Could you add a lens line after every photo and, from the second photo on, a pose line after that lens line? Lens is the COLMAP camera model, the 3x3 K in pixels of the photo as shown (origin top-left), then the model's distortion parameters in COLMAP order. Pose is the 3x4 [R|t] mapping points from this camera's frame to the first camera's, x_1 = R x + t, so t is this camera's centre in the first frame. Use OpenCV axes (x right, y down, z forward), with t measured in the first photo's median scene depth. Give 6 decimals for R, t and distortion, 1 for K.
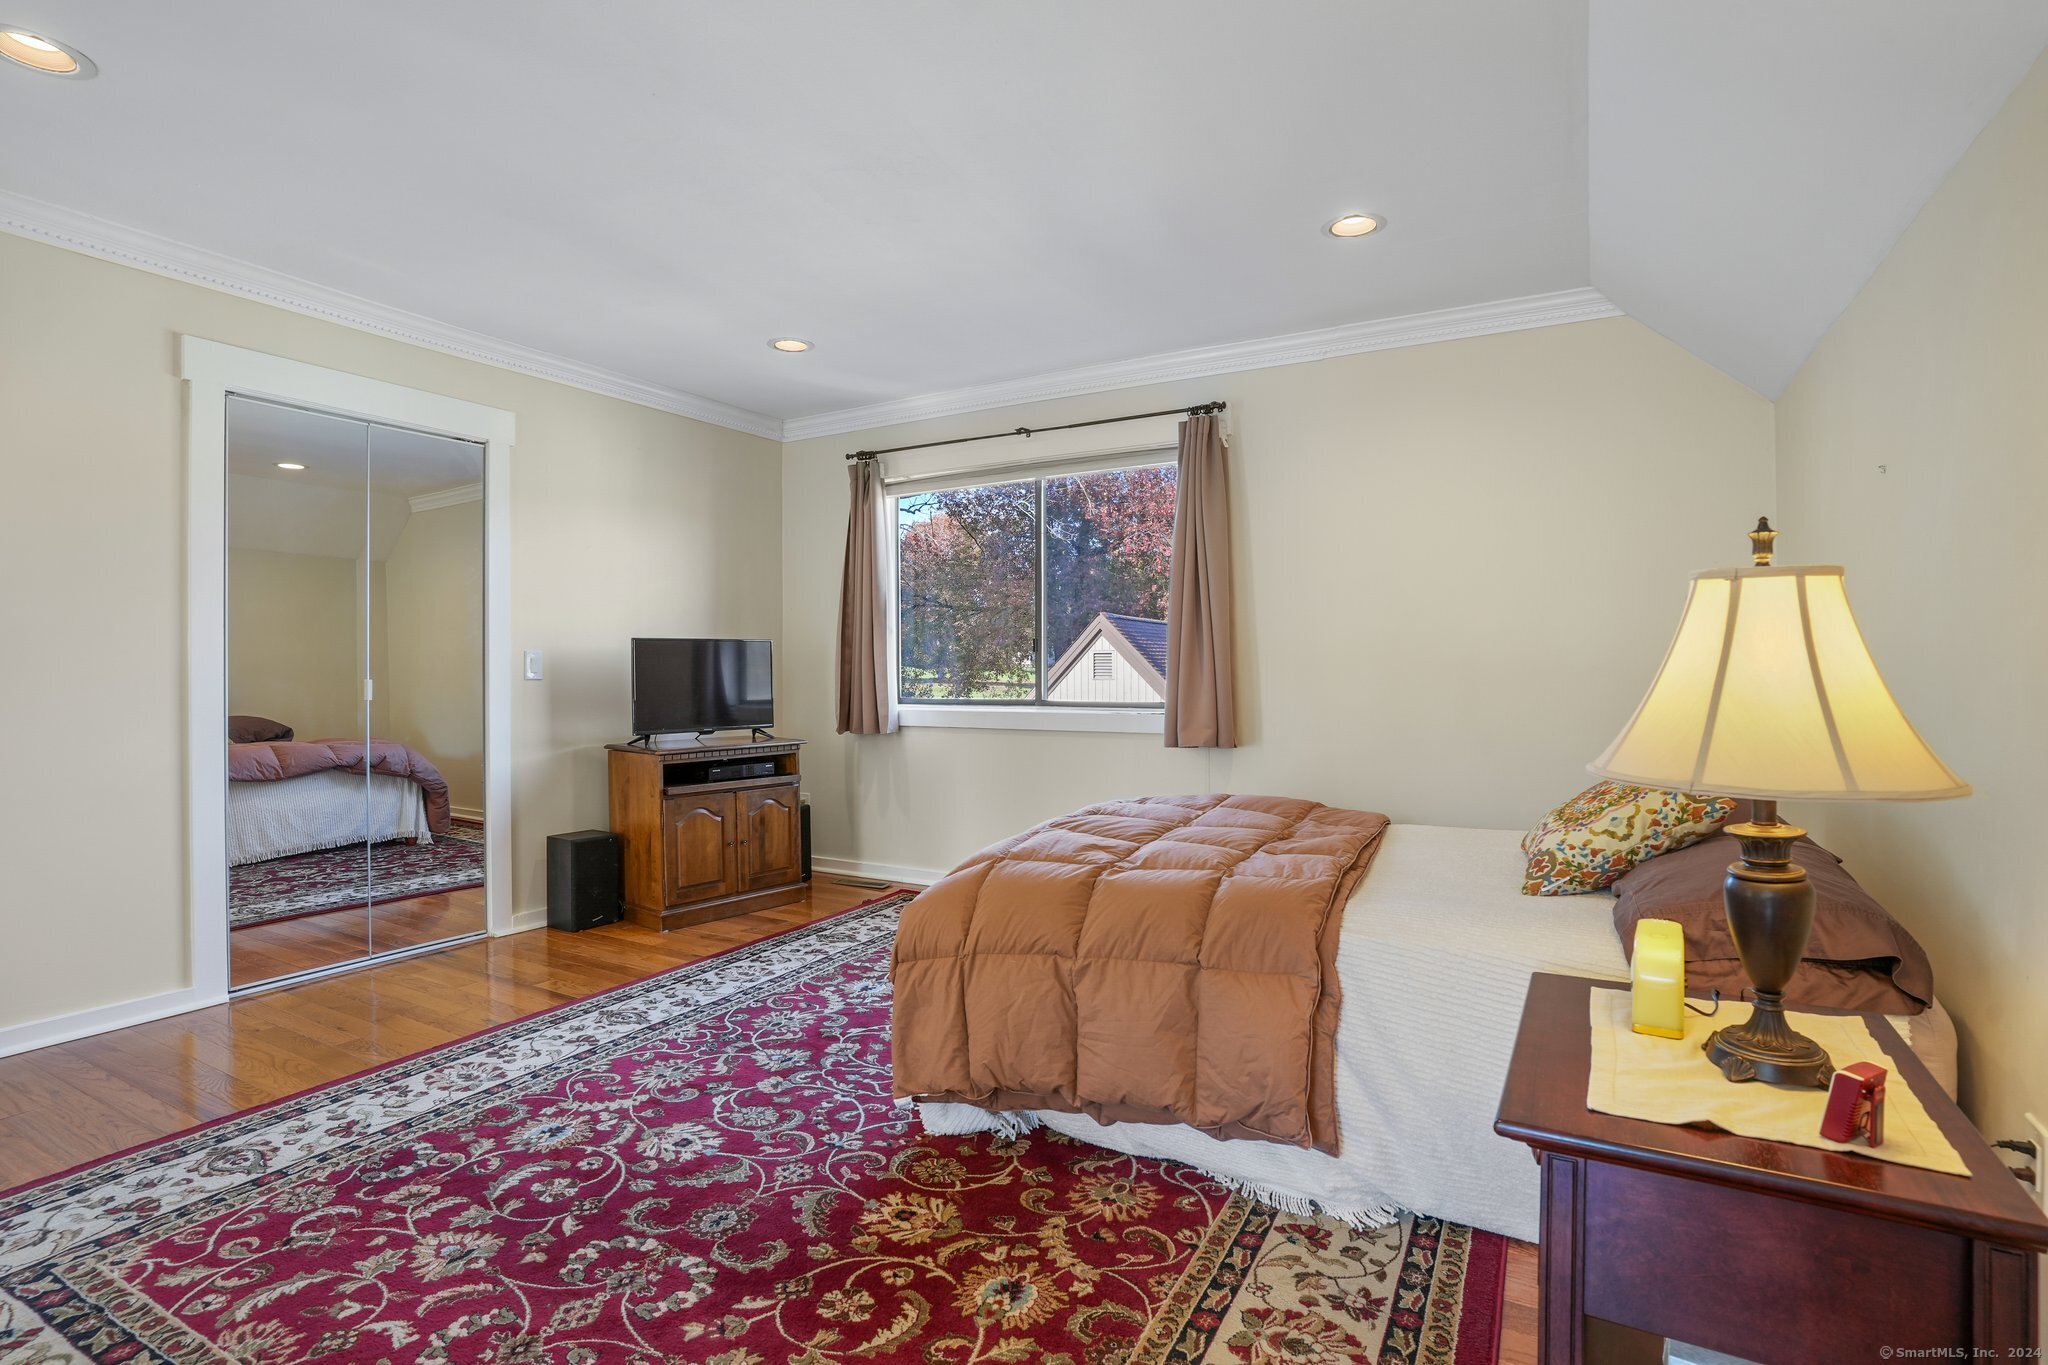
lens RADIAL K [[998.5, 0, 1026.9], [0, 998.5, 678.2], [0, 0, 1]] dist [-0.080979, 0.036475]
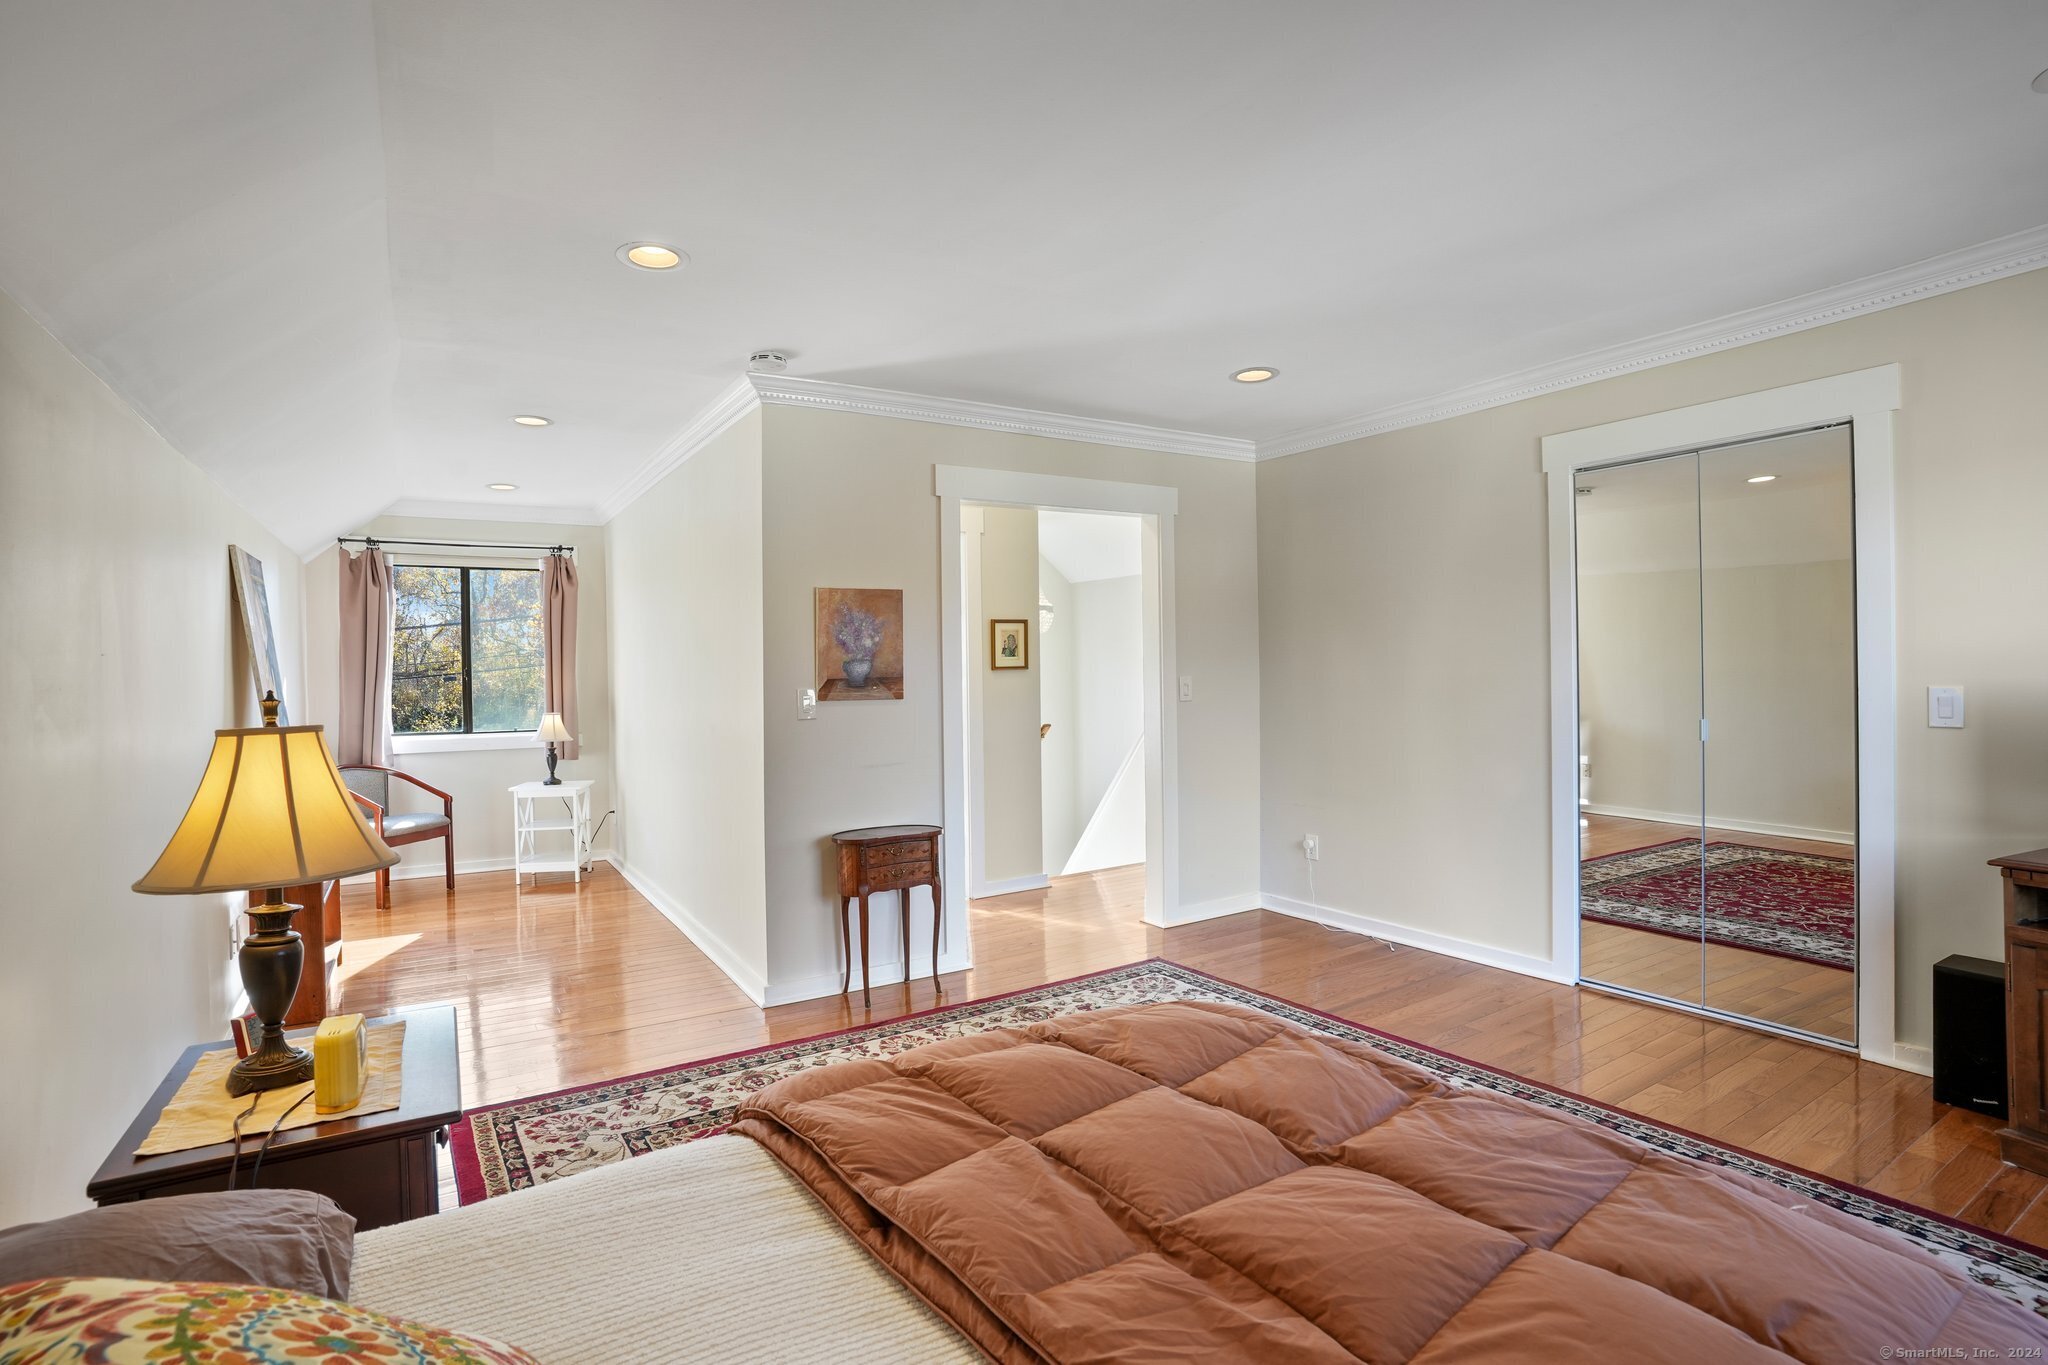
lens RADIAL K [[998.5, 0, 1026.9], [0, 998.5, 678.2], [0, 0, 1]] dist [-0.080979, 0.036475]
pose [[-0.475155, 0.014500, -0.879782, 0.745046], [0.014099, 0.999861, 0.008865, -0.089557], [0.879789, -0.008192, -0.475294, 1.334670]]
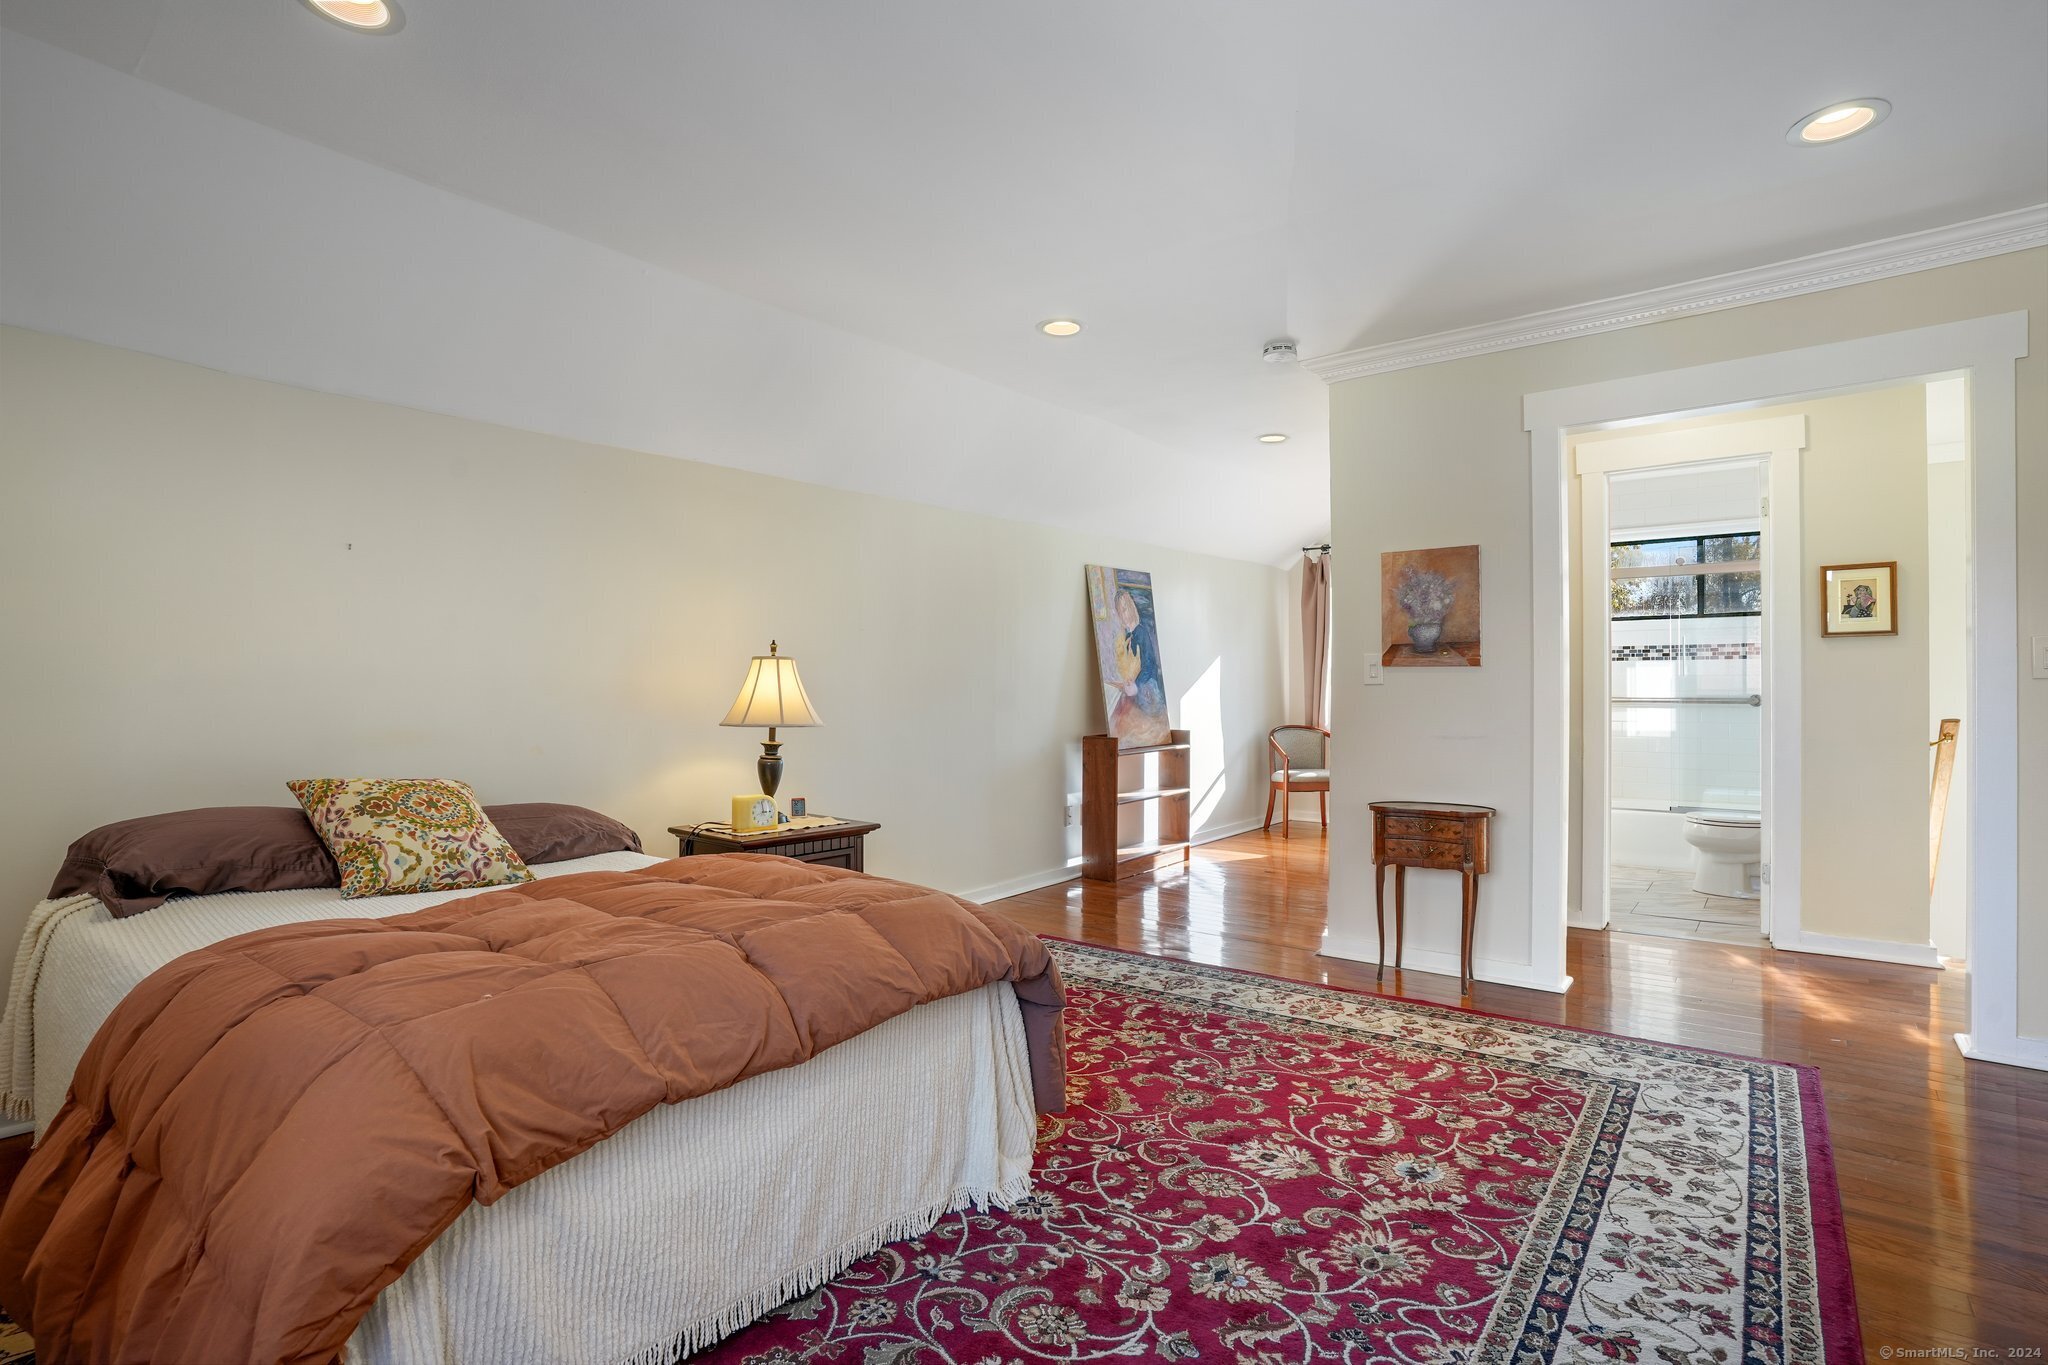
lens RADIAL K [[998.5, 0, 1026.9], [0, 998.5, 678.2], [0, 0, 1]] dist [-0.080979, 0.036475]
pose [[-0.986992, 0.003919, 0.160724, -0.261685], [0.003467, 0.999989, -0.003094, -0.016983], [-0.160734, -0.002497, -0.986995, 1.976565]]
